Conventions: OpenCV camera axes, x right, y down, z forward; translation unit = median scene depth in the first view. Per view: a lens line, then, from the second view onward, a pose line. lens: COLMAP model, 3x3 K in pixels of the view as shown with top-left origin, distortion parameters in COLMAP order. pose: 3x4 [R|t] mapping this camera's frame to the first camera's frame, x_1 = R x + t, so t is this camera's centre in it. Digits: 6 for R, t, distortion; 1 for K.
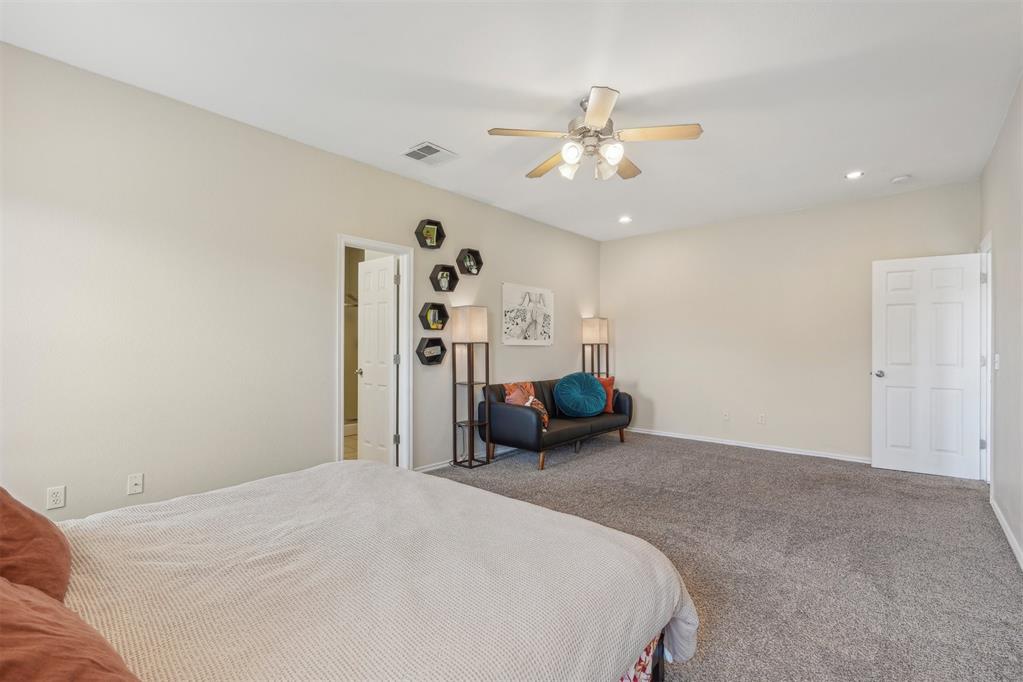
lens RADIAL K [[460.1, 0, 512.6], [0, 460.1, 346.3], [0, 0, 1]] dist [-0.011320, 0.003306]
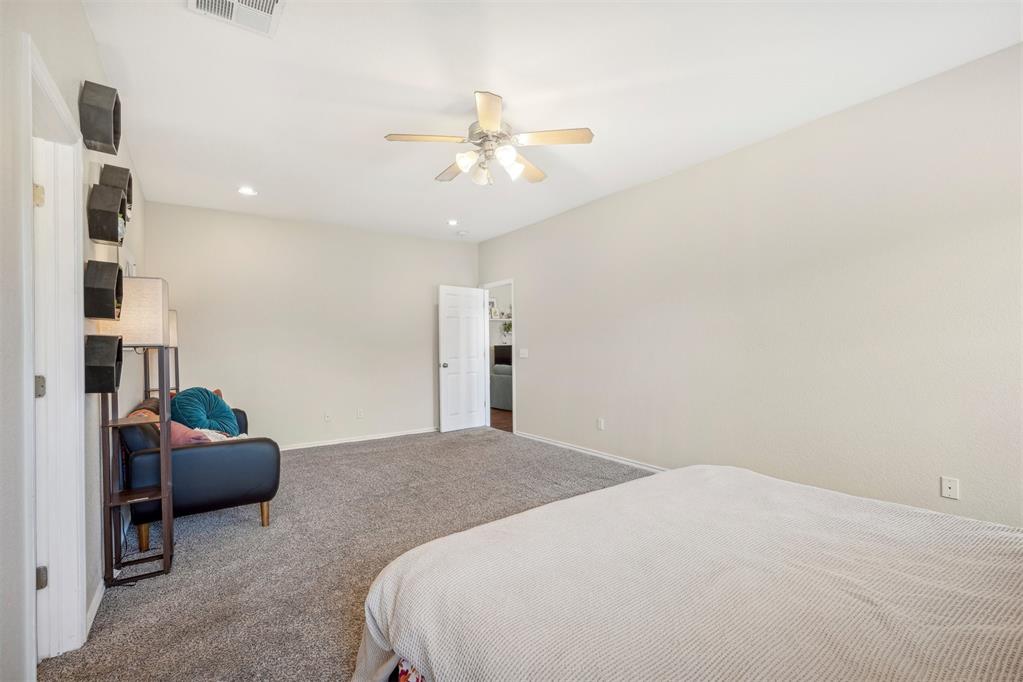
lens RADIAL K [[460.1, 0, 513.6], [0, 460.1, 337.4], [0, 0, 1]] dist [-0.011320, 0.003306]
pose [[0.240956, 0.007380, 0.970508, -0.465412], [0.017681, 0.999772, -0.011992, -0.003983], [-0.970375, 0.020049, 0.240771, 0.399368]]
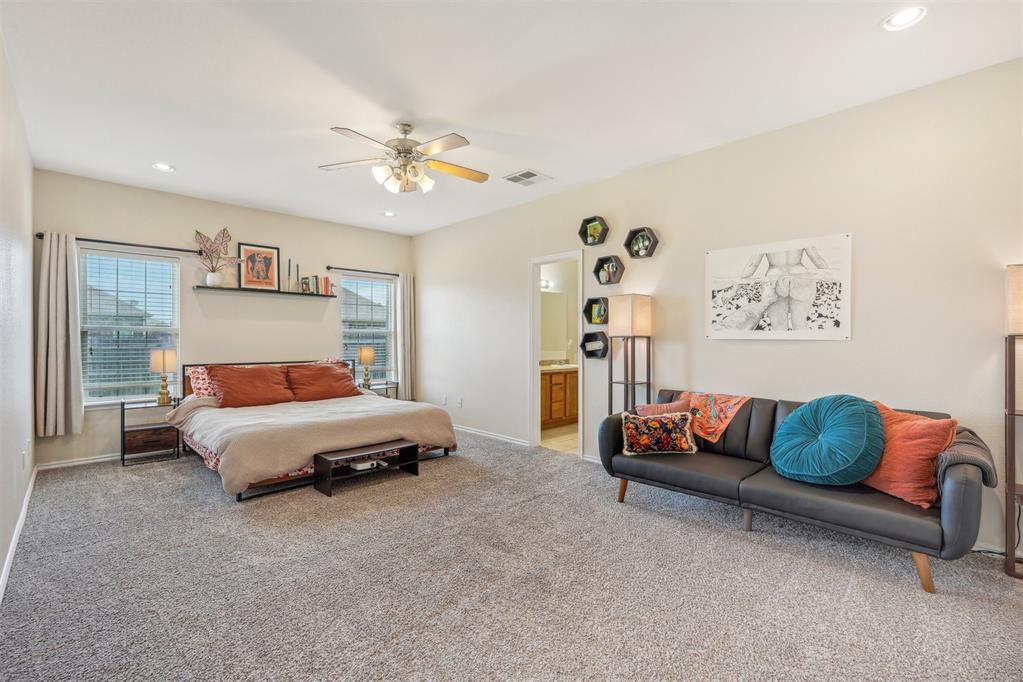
lens RADIAL K [[460.1, 0, 509.7], [0, 460.1, 338.9], [0, 0, 1]] dist [-0.011320, 0.003306]
pose [[-0.108596, 0.003062, -0.994081, 0.723834], [0.000104, 0.999995, 0.003069, -0.005122], [0.994086, 0.000230, -0.108596, 0.770639]]
